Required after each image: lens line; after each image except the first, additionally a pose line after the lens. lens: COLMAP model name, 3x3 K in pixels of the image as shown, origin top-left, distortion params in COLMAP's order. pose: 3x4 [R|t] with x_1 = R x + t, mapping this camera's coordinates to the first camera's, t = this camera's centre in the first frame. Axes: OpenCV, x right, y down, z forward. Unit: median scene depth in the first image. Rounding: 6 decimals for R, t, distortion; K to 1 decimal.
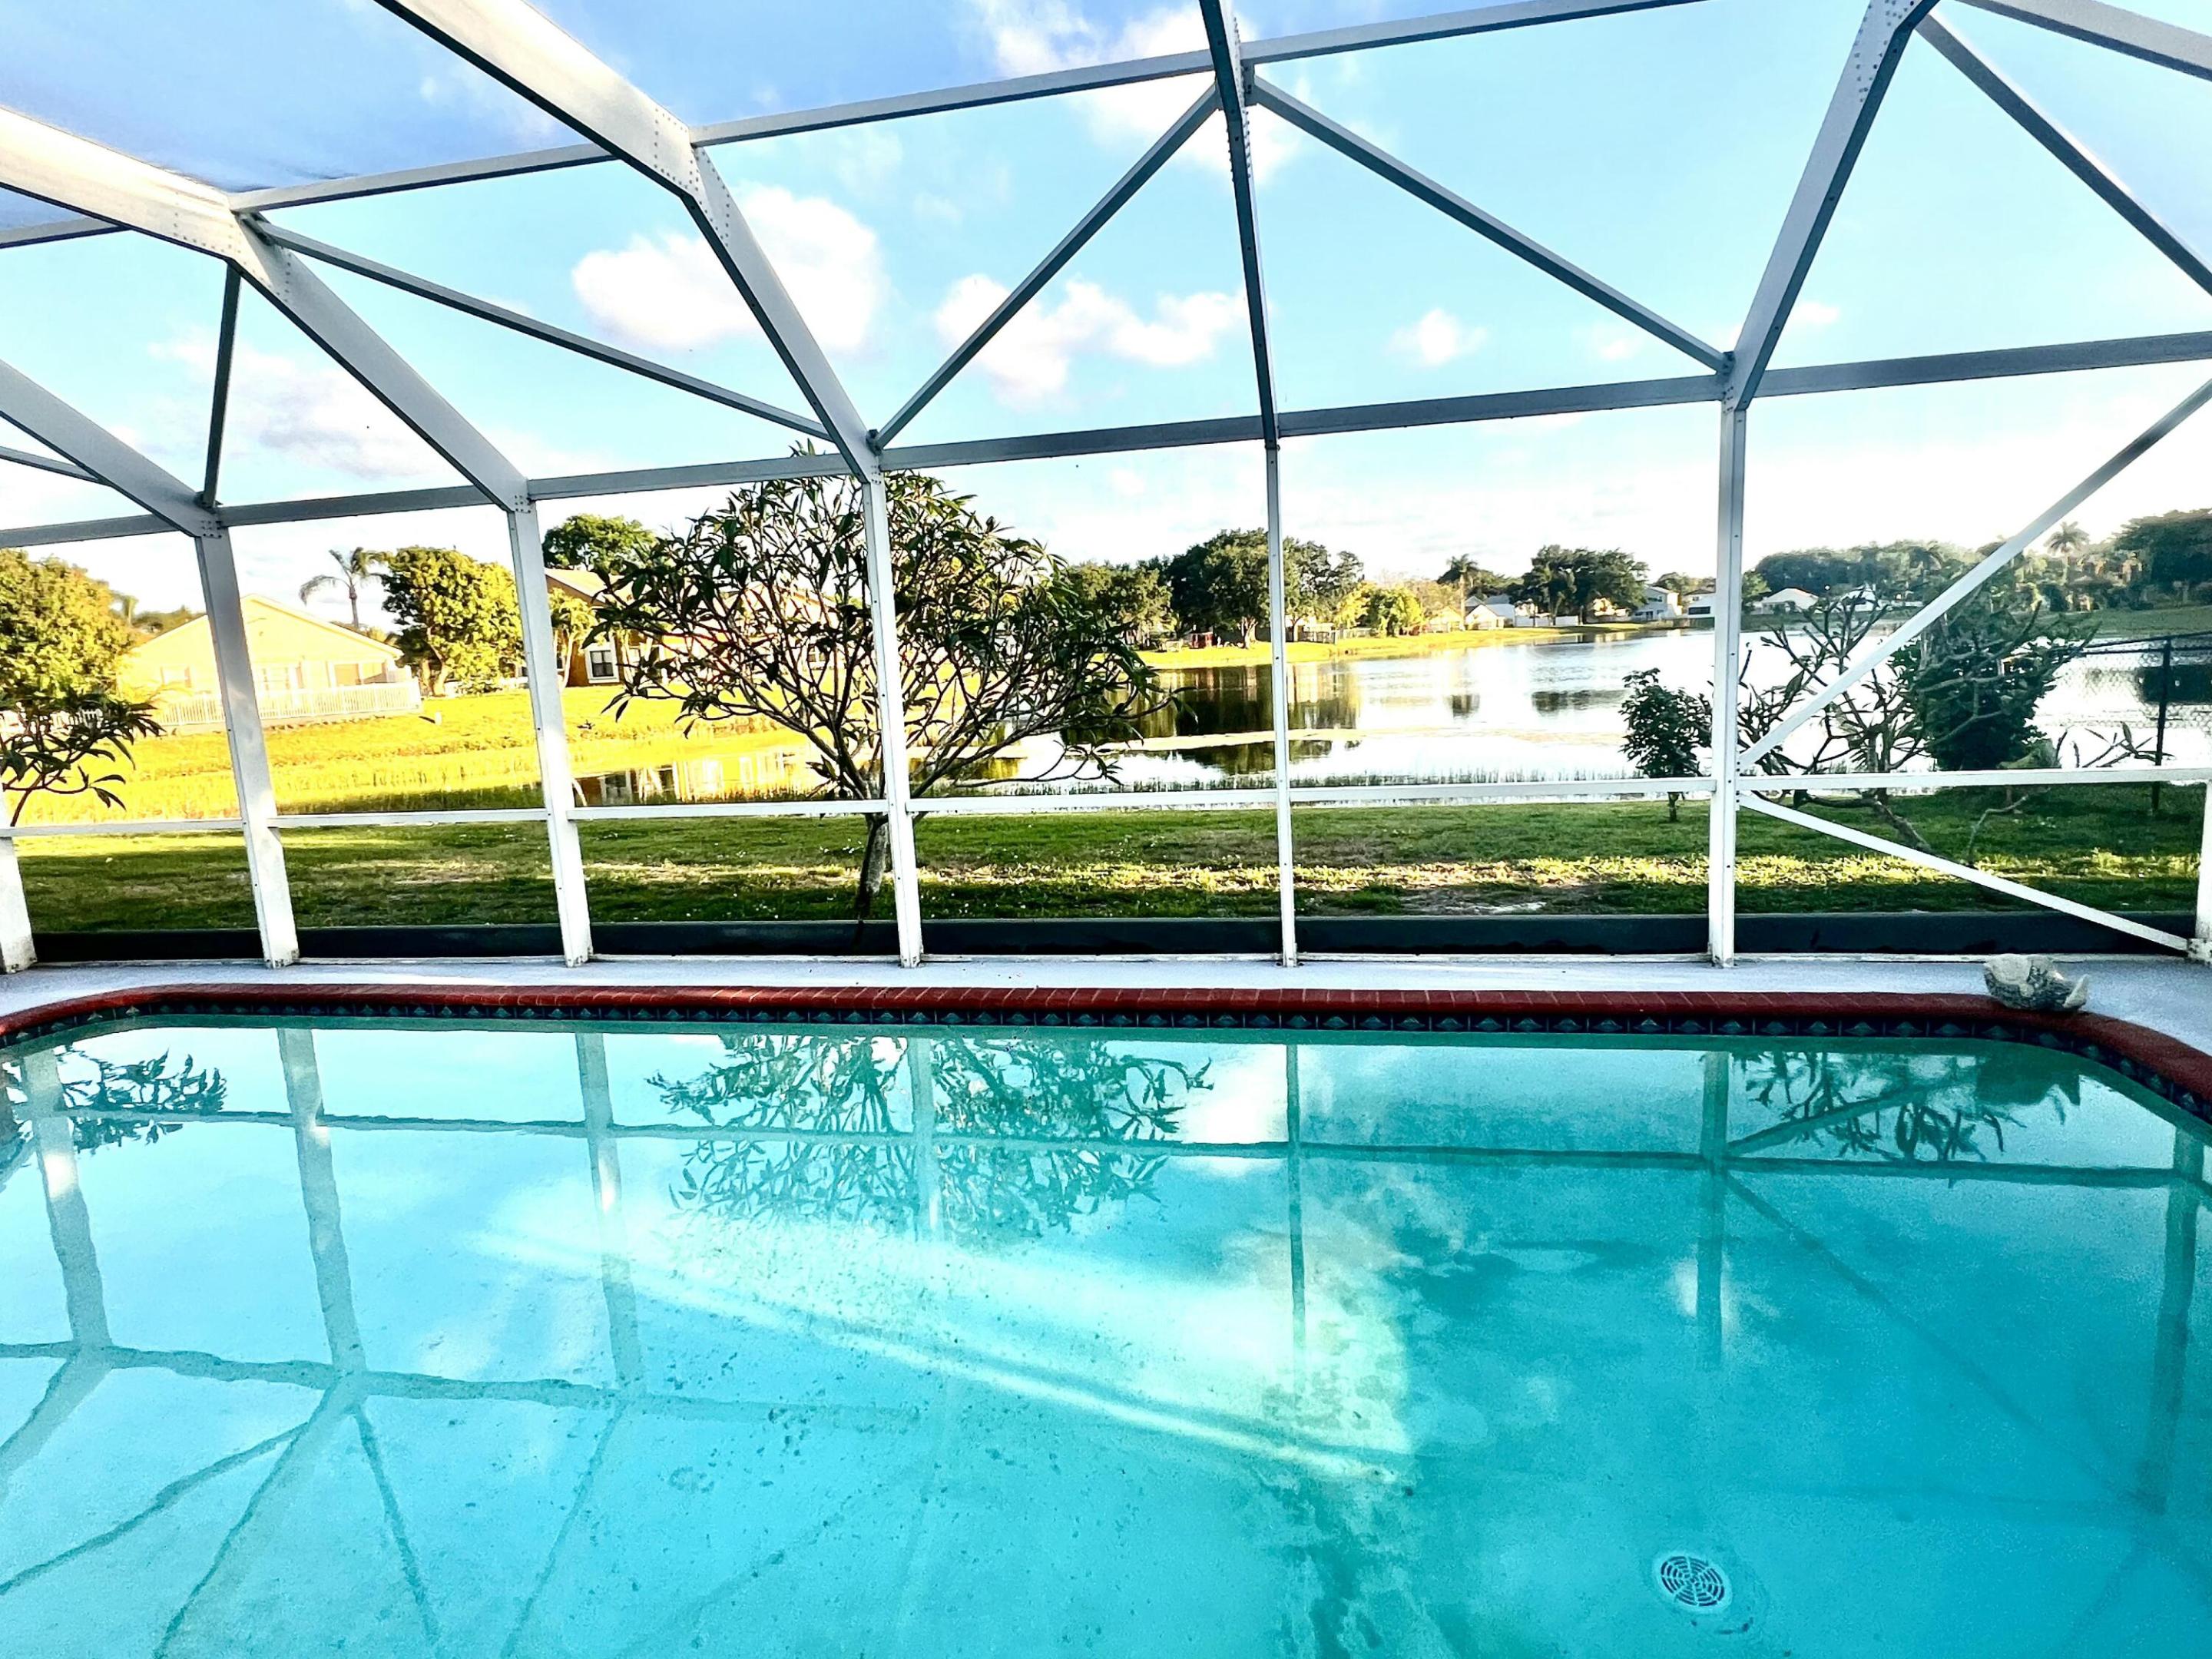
lens RADIAL K [[1271.6, 0, 1106.0], [0, 1271.6, 829.5], [0, 0, 1]] dist [-0.000528, 0.000197]
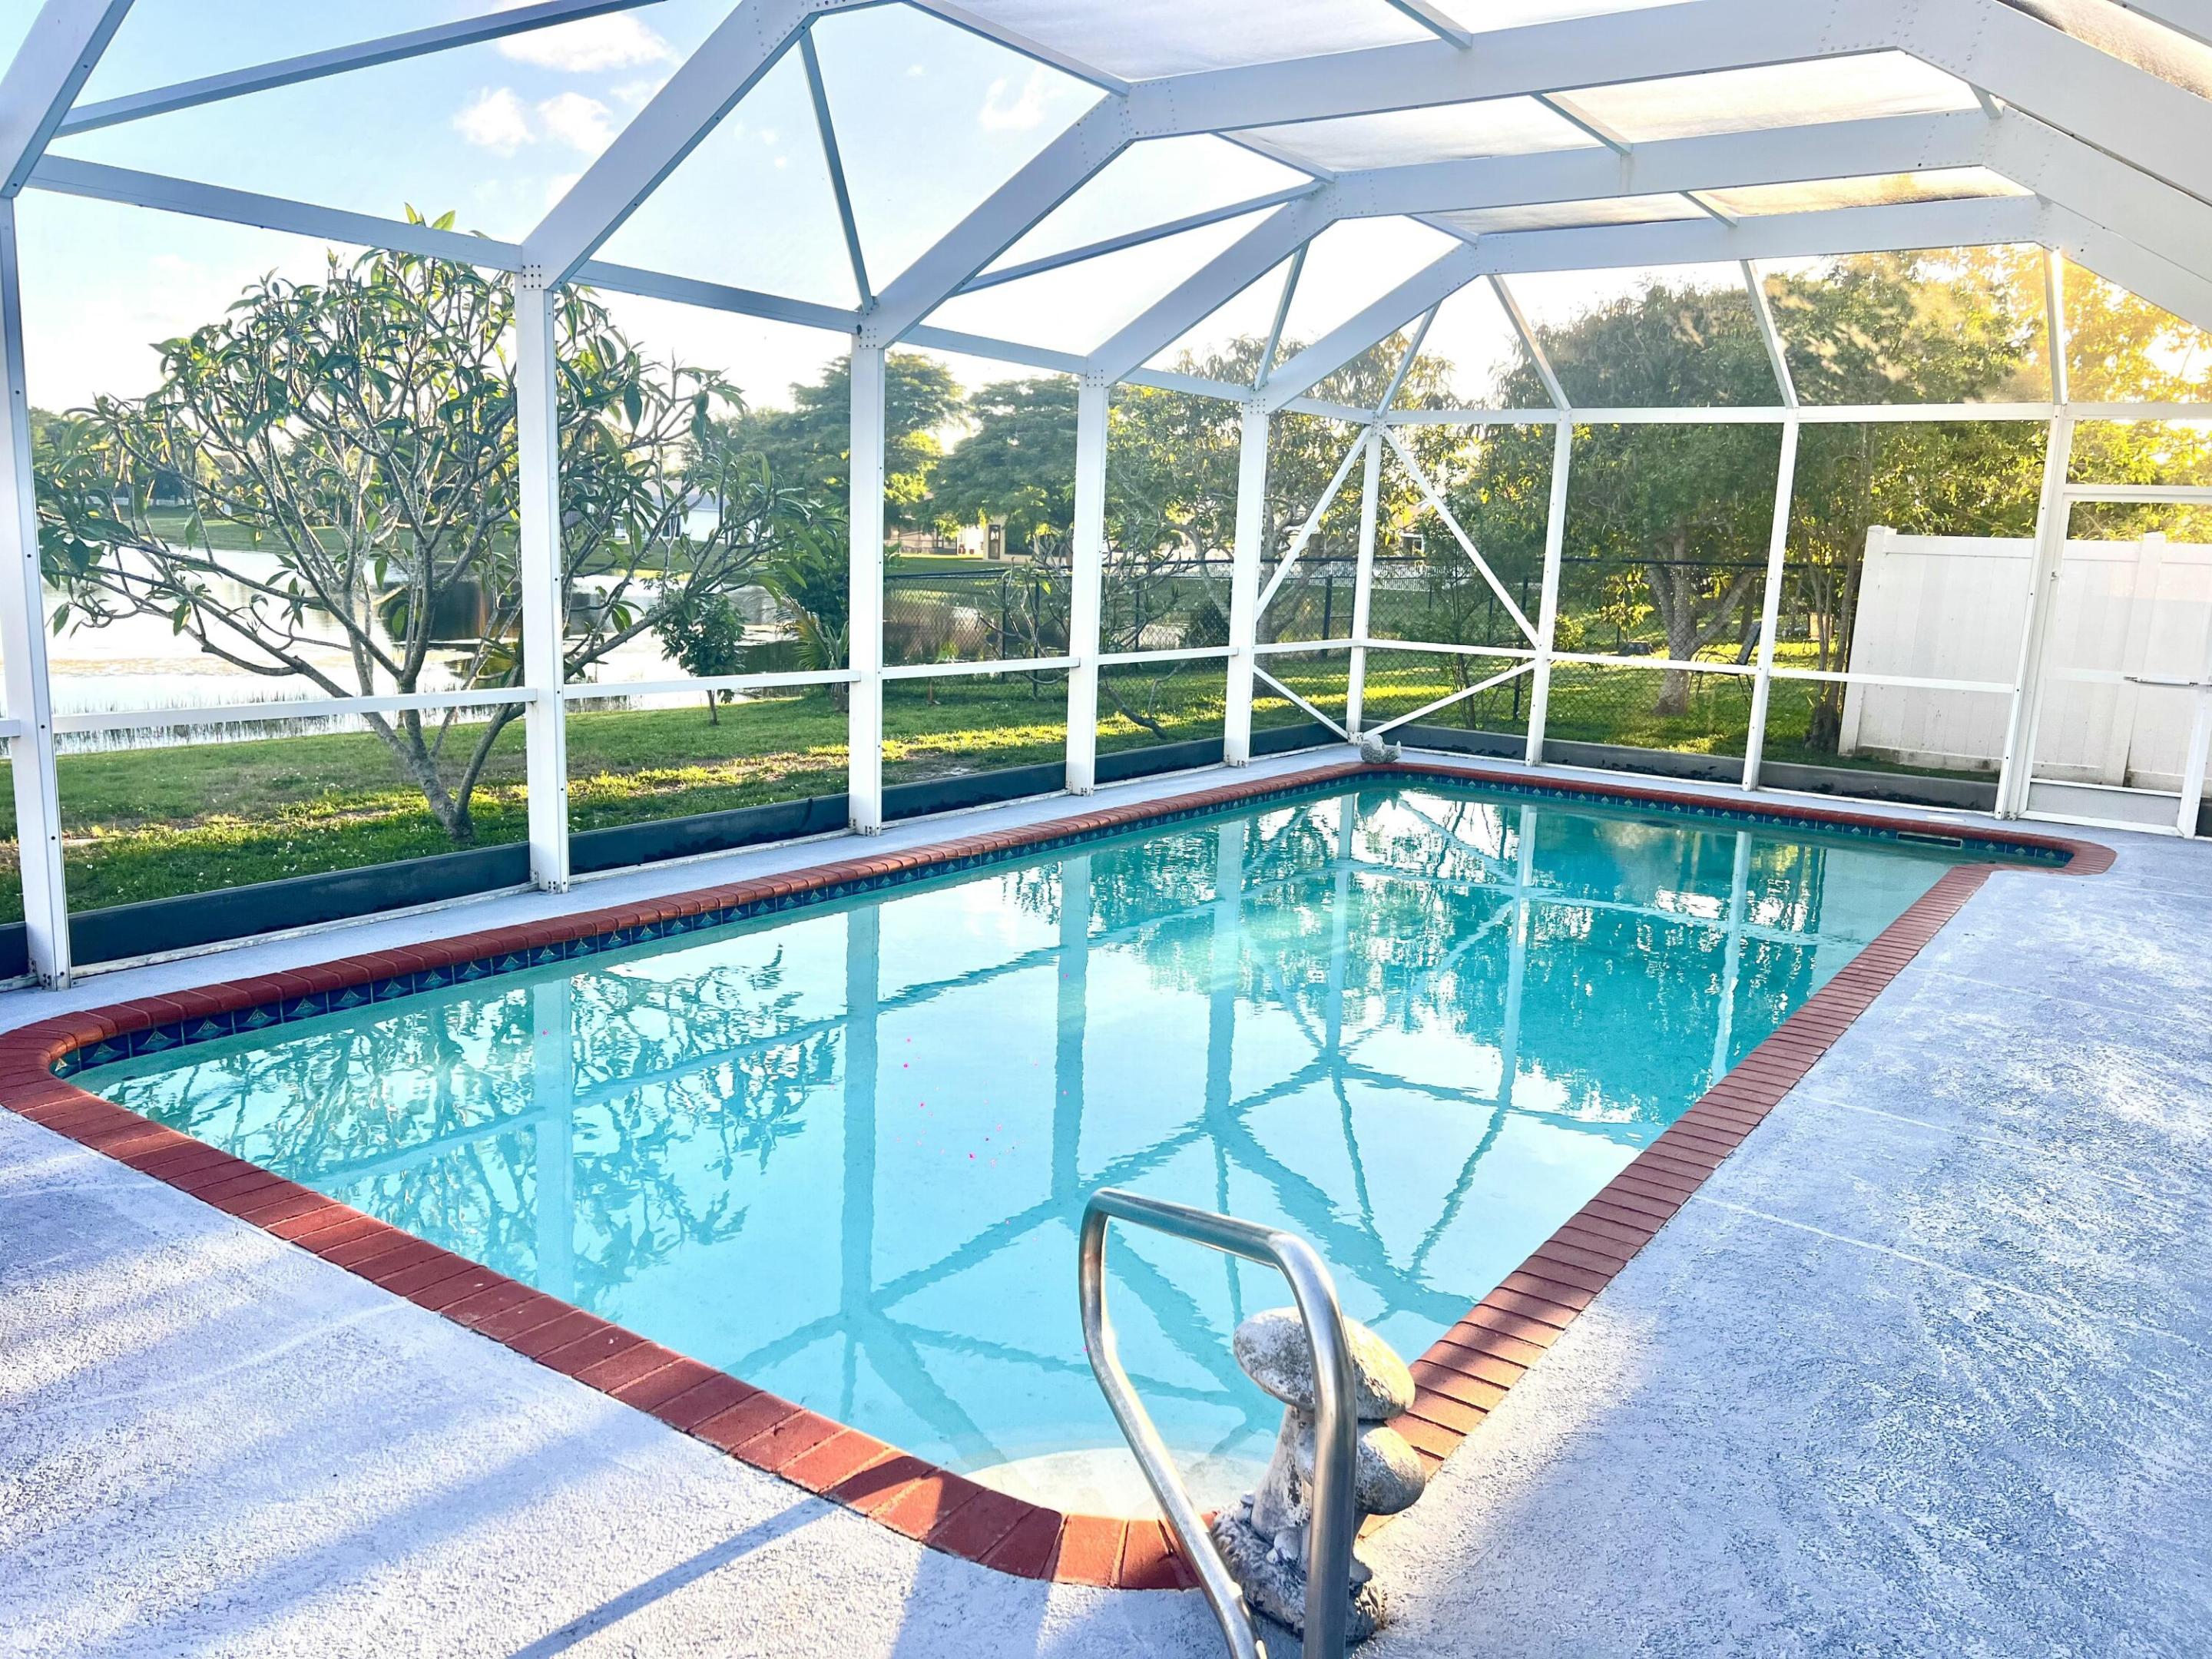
lens RADIAL K [[1611.5, 0, 1106.0], [0, 1611.5, 829.5], [0, 0, 1]] dist [-0.003115, -0.001495]
pose [[0.389461, -0.094233, 0.916210, -1.206958], [0.084066, 0.994237, 0.066524, 0.029202], [-0.917198, 0.051114, 0.395139, 0.284777]]
